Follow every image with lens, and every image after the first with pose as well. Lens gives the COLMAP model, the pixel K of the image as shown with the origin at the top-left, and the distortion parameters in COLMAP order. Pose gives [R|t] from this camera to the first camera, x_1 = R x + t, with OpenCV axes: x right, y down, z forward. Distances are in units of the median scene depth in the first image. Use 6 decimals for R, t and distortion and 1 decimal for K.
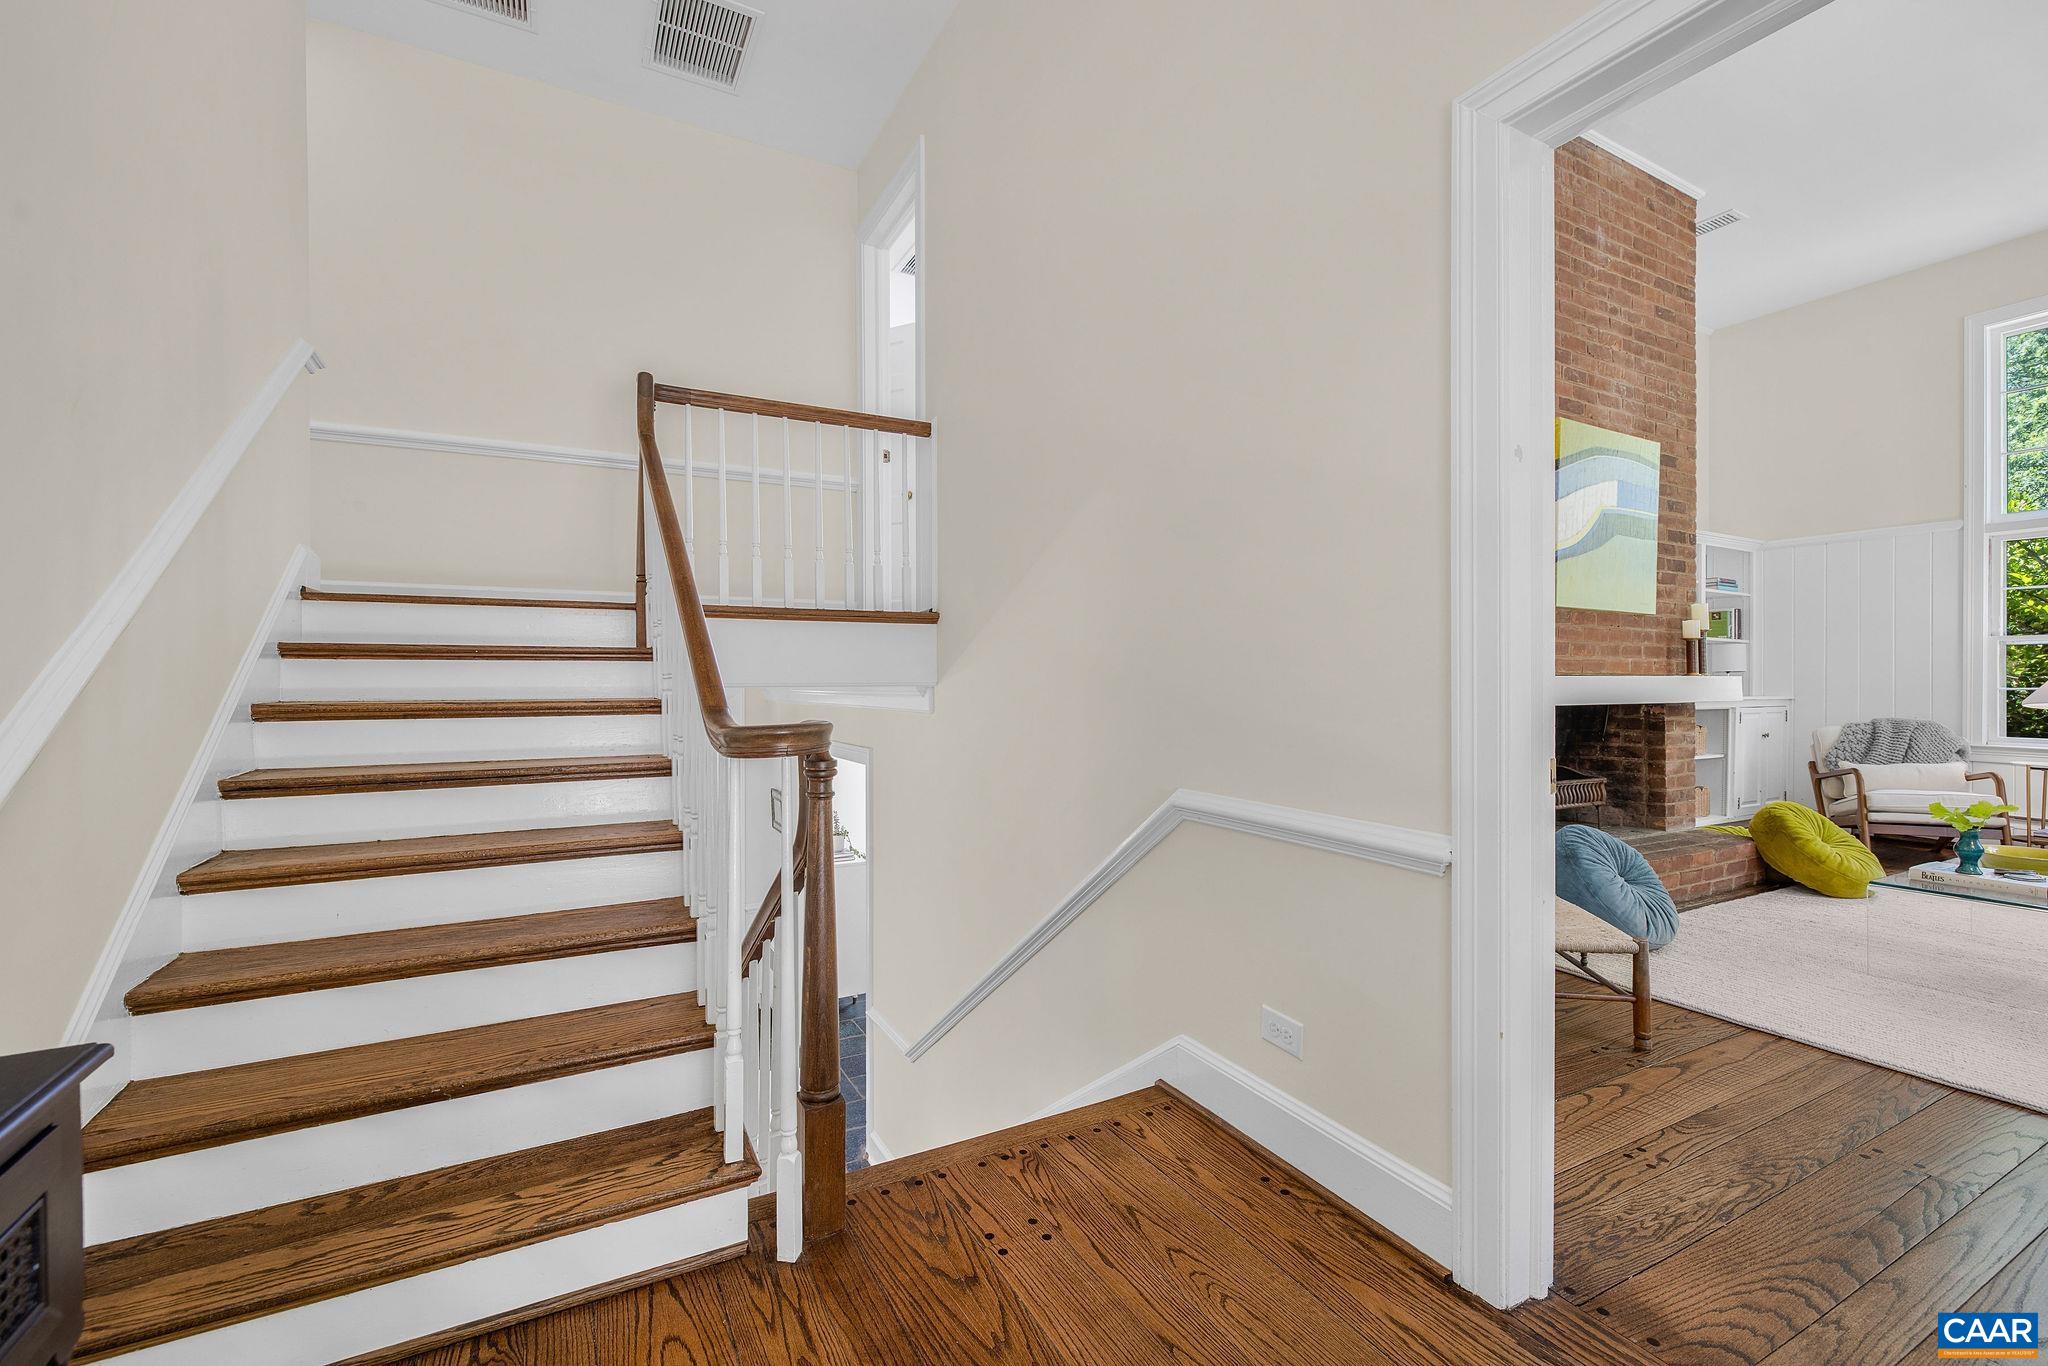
lens RADIAL K [[859.3, 0, 1017.7], [0, 859.3, 679.9], [0, 0, 1]] dist [0.001792, 0.000022]
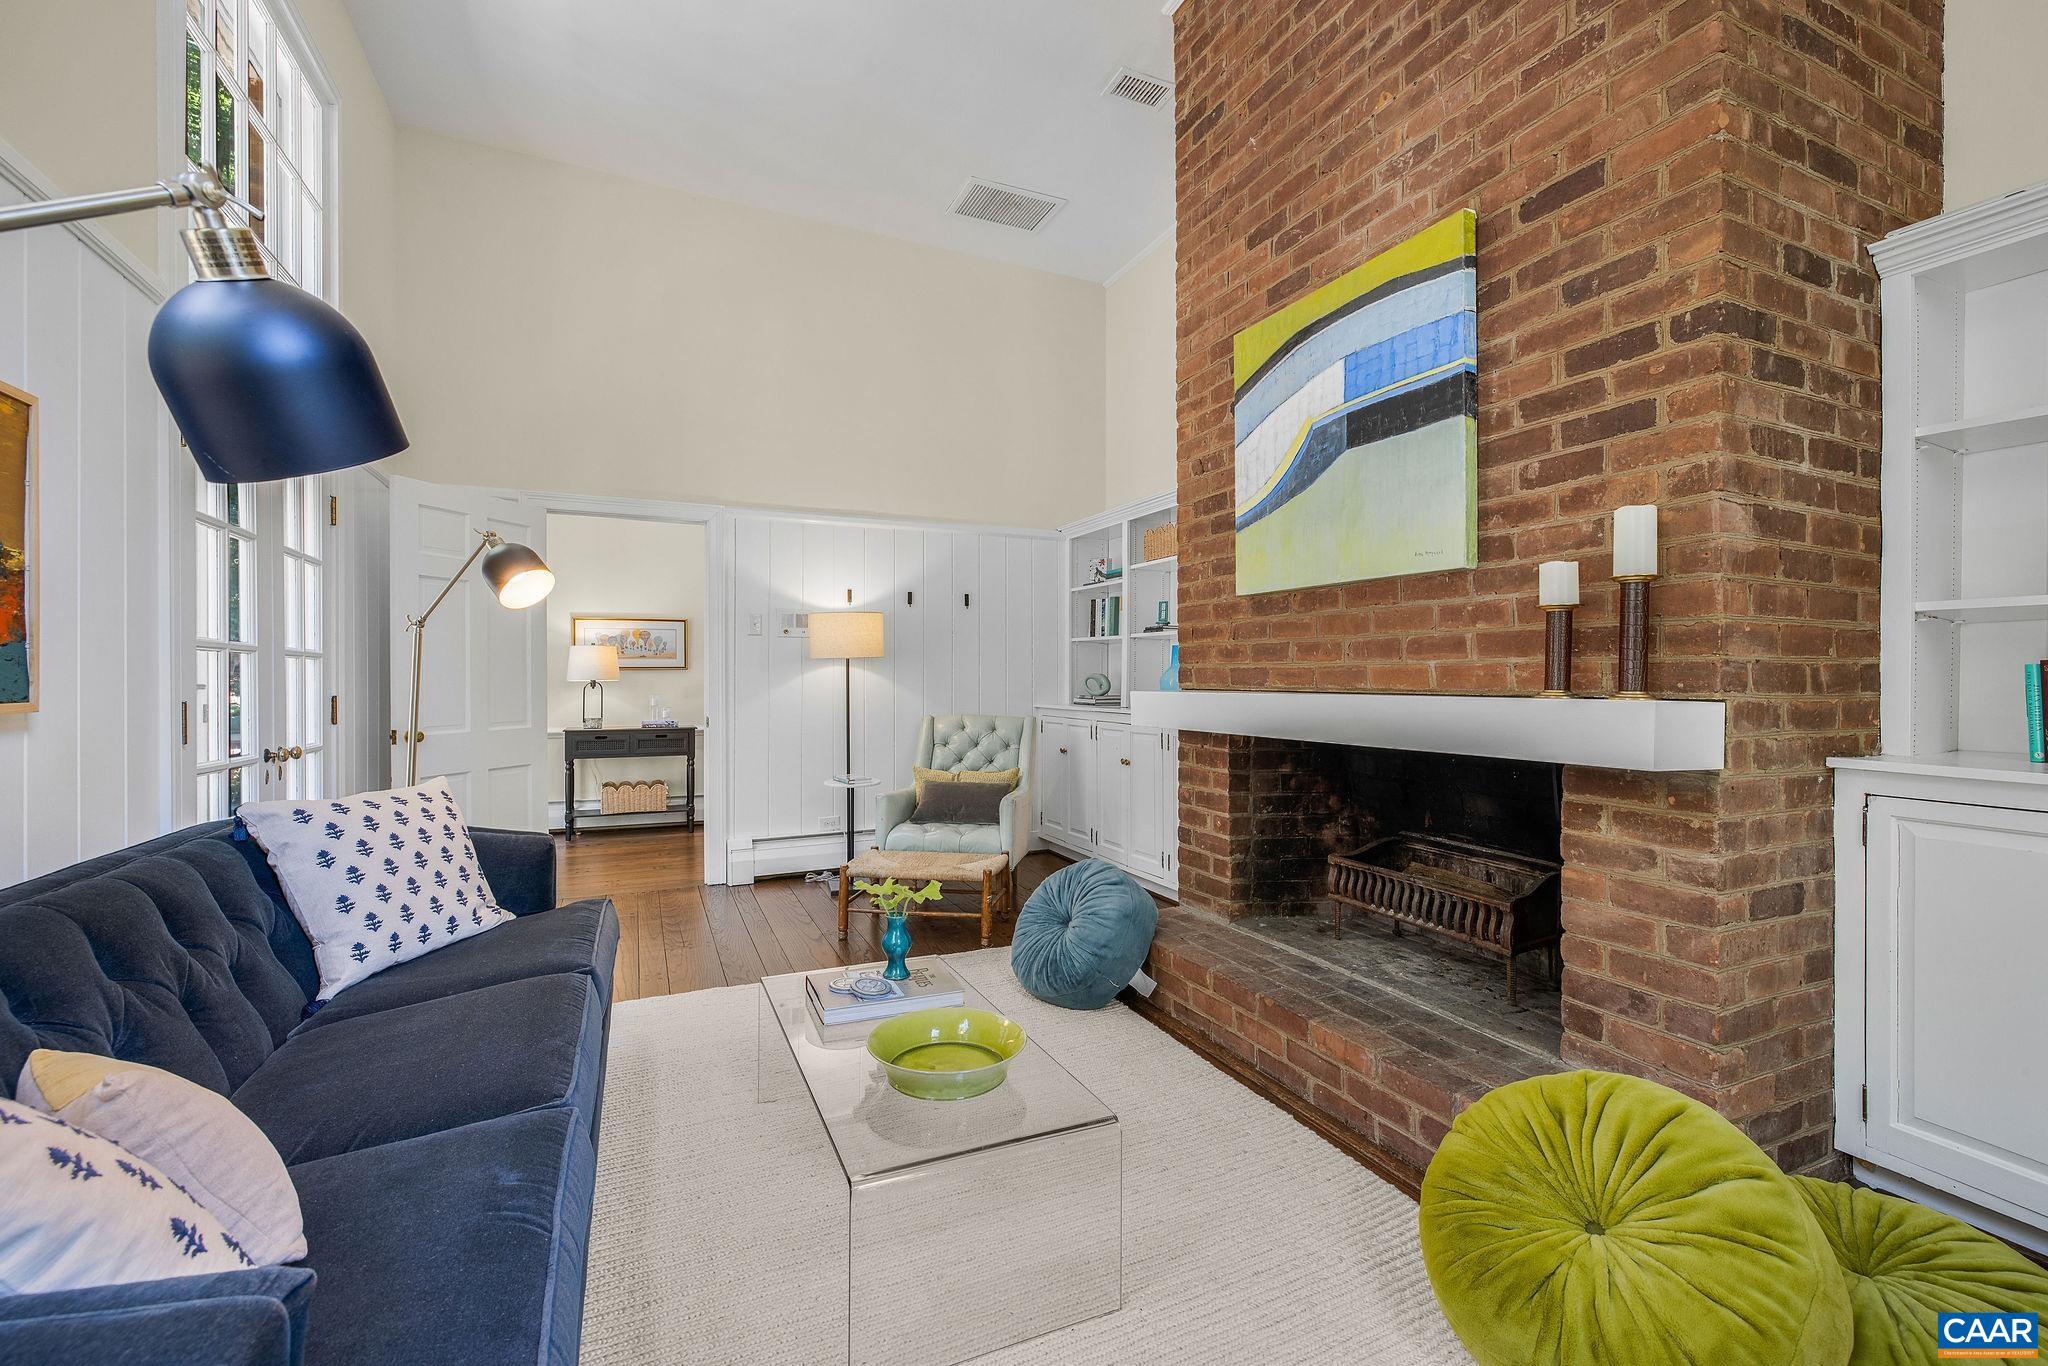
lens RADIAL K [[859.3, 0, 1017.7], [0, 859.3, 679.9], [0, 0, 1]] dist [0.001792, 0.000022]
pose [[-0.065892, -0.000936, -0.997826, 1.249585], [-0.004401, 0.999990, -0.000647, -0.011986], [0.997817, 0.004349, -0.065895, 0.791810]]
